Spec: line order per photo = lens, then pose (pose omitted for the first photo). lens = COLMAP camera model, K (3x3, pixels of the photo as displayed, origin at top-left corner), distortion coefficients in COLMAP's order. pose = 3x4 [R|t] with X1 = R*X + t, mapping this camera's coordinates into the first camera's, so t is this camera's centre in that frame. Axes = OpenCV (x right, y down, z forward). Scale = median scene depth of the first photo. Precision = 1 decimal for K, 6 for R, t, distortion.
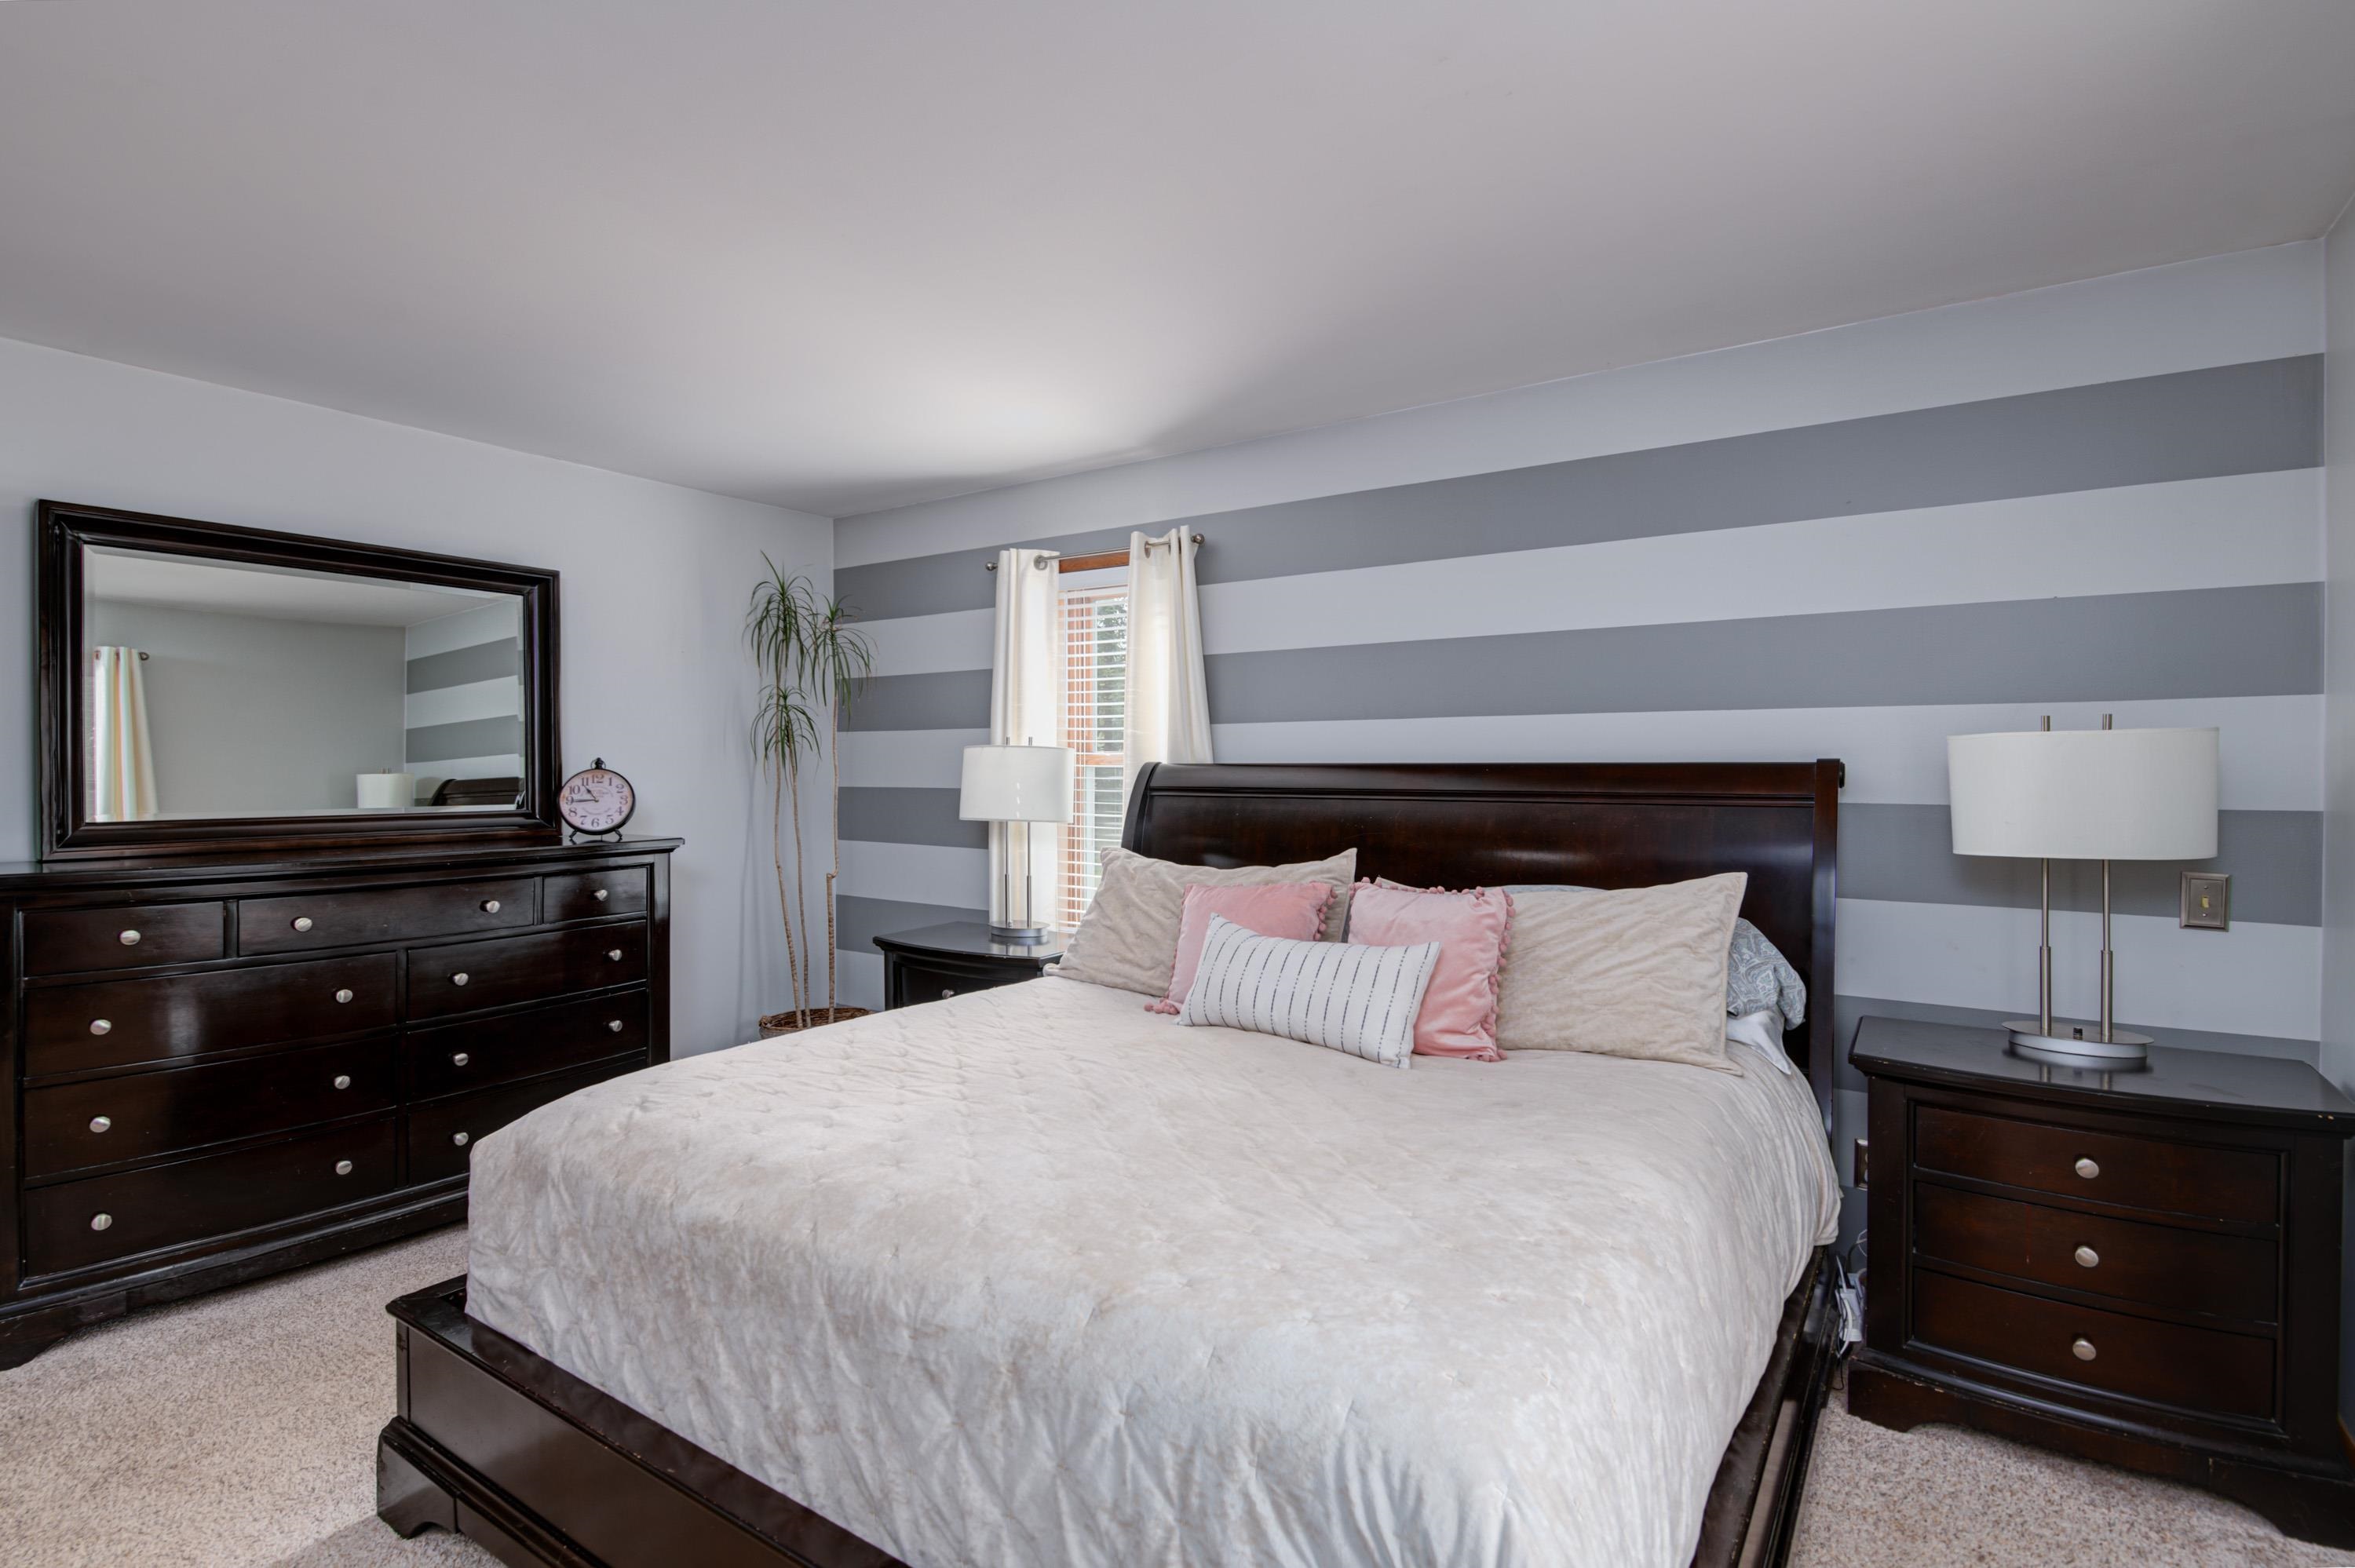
lens RADIAL K [[1079.4, 0, 1158.8], [0, 1079.4, 771.7], [0, 0, 1]] dist [-0.004264, -0.001165]
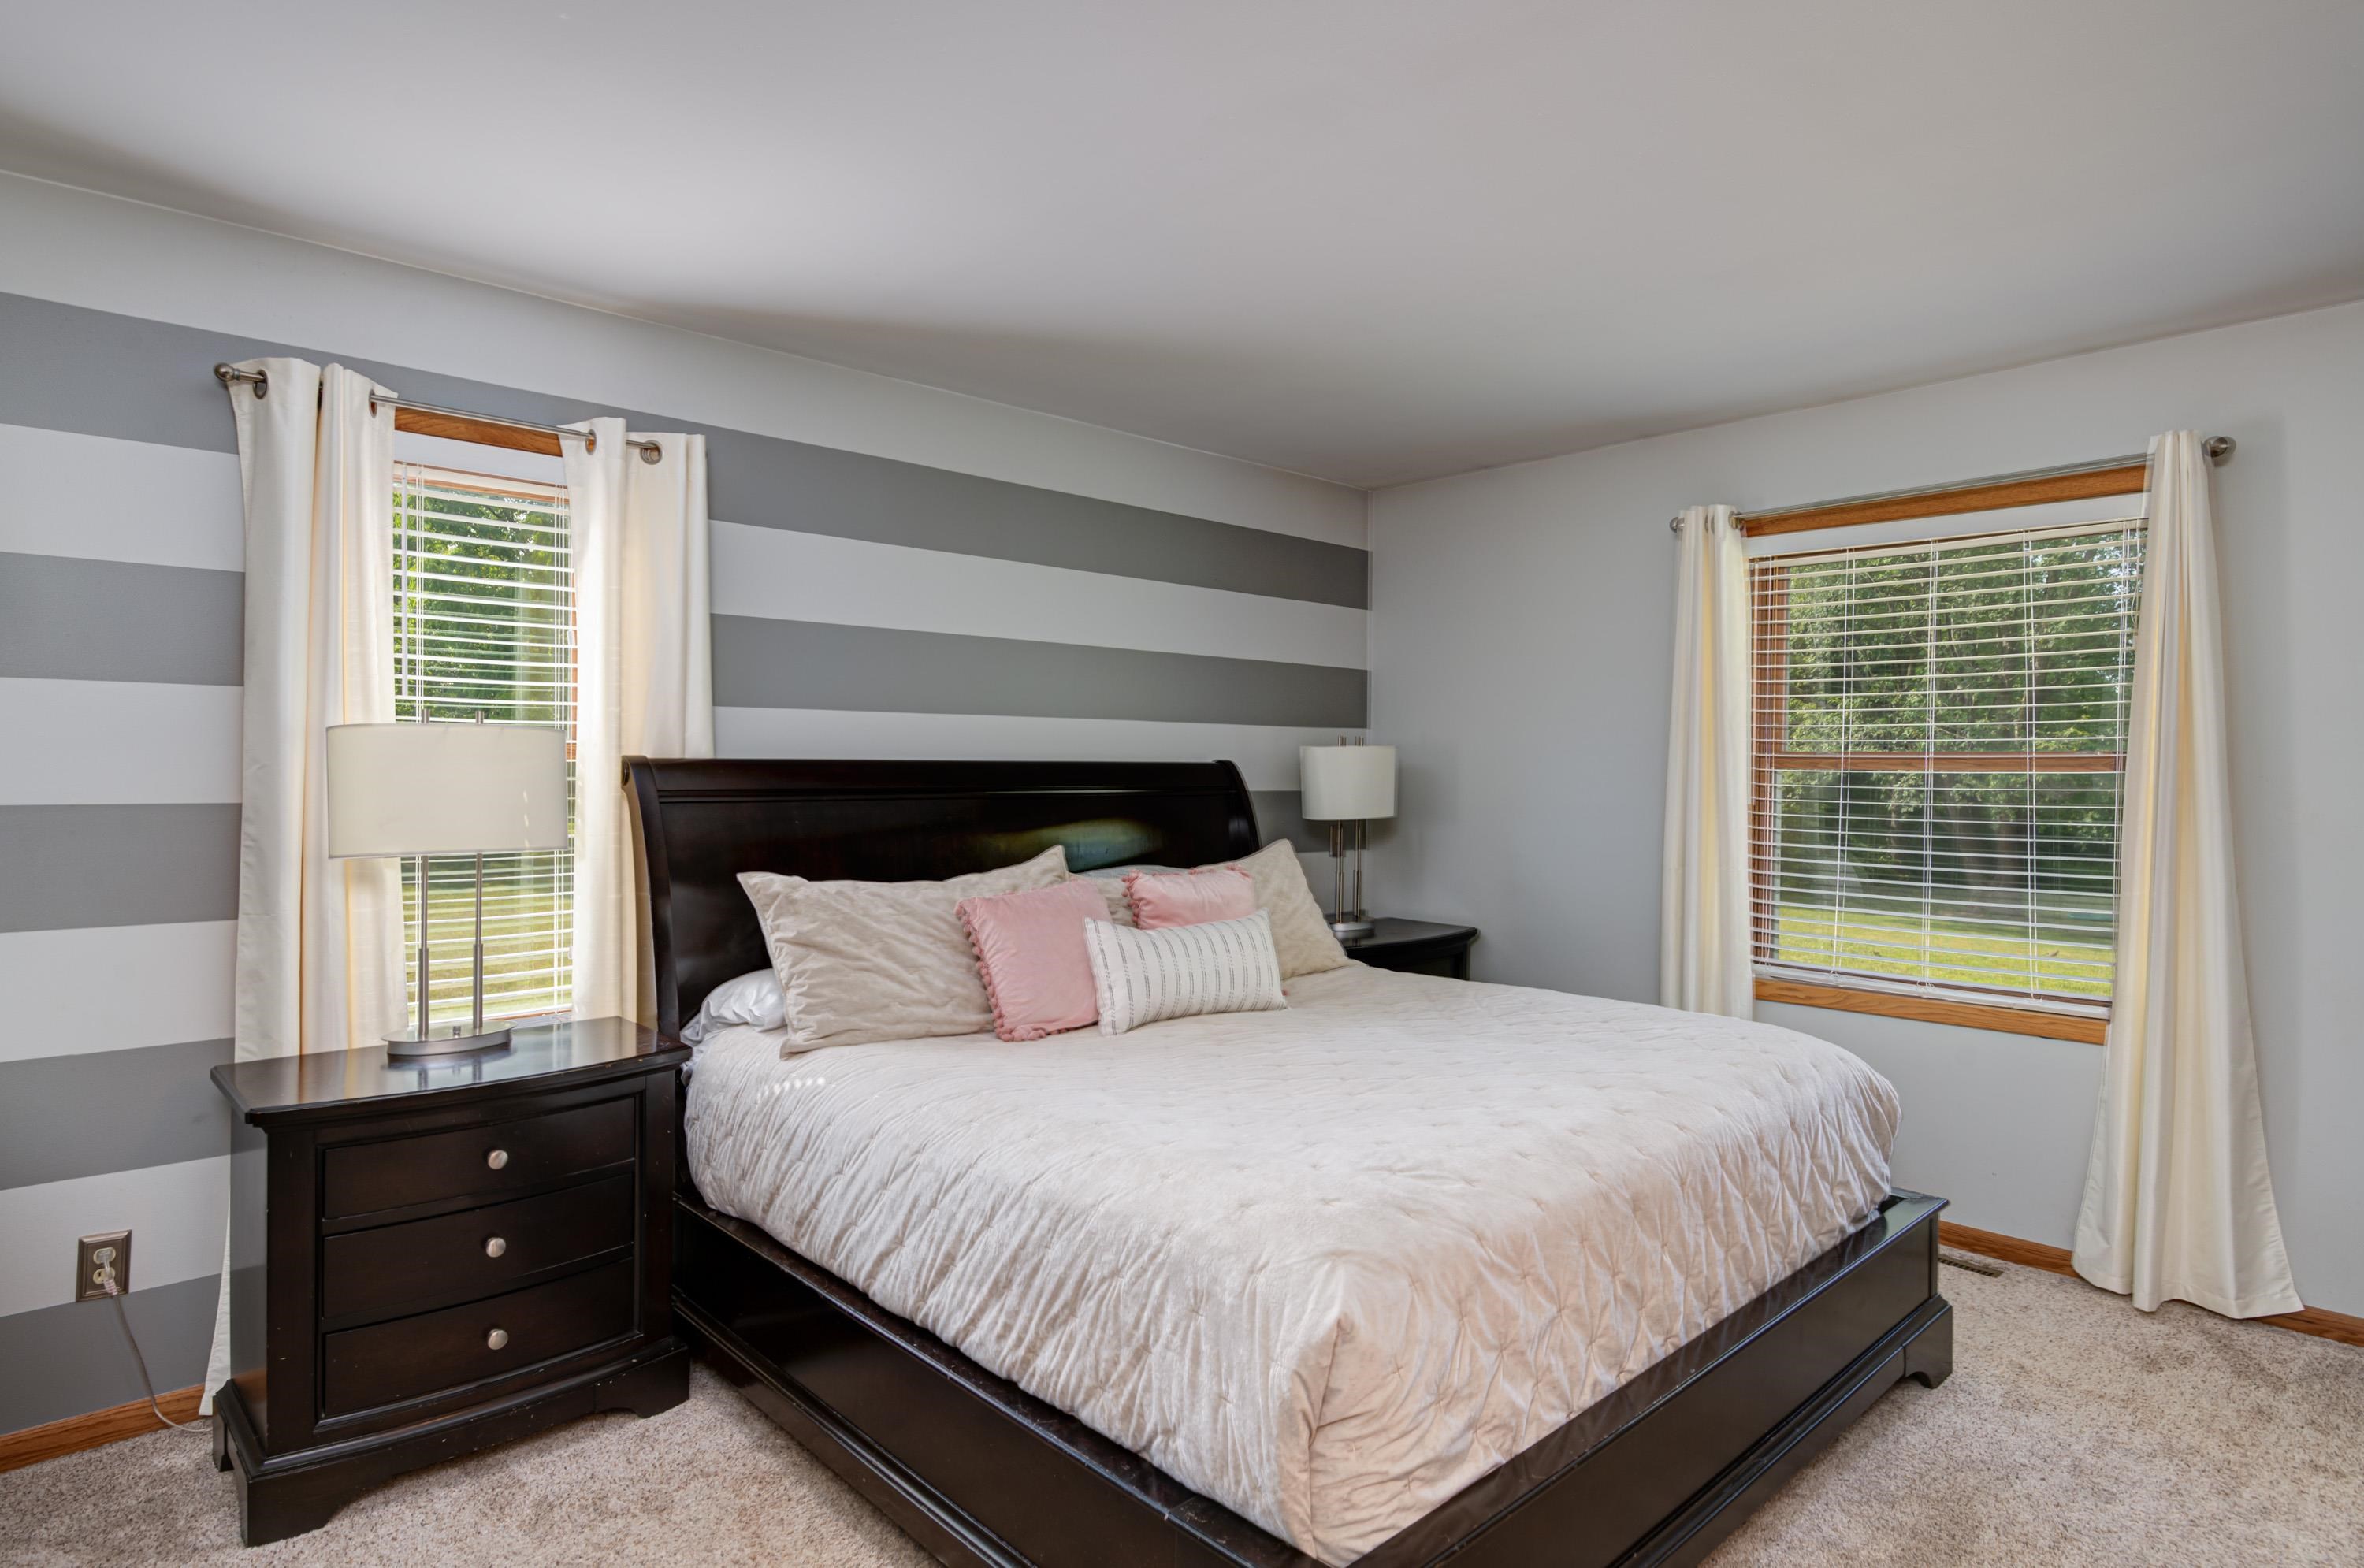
lens RADIAL K [[1281.6, 0, 1177.3], [0, 1281.6, 788.4], [0, 0, 1]] dist [0.002539, -0.002668]
pose [[0.253419, -0.014576, 0.967247, -0.744235], [-0.003895, 0.999863, 0.016088, -0.001266], [-0.967349, -0.007845, 0.253328, 0.458933]]
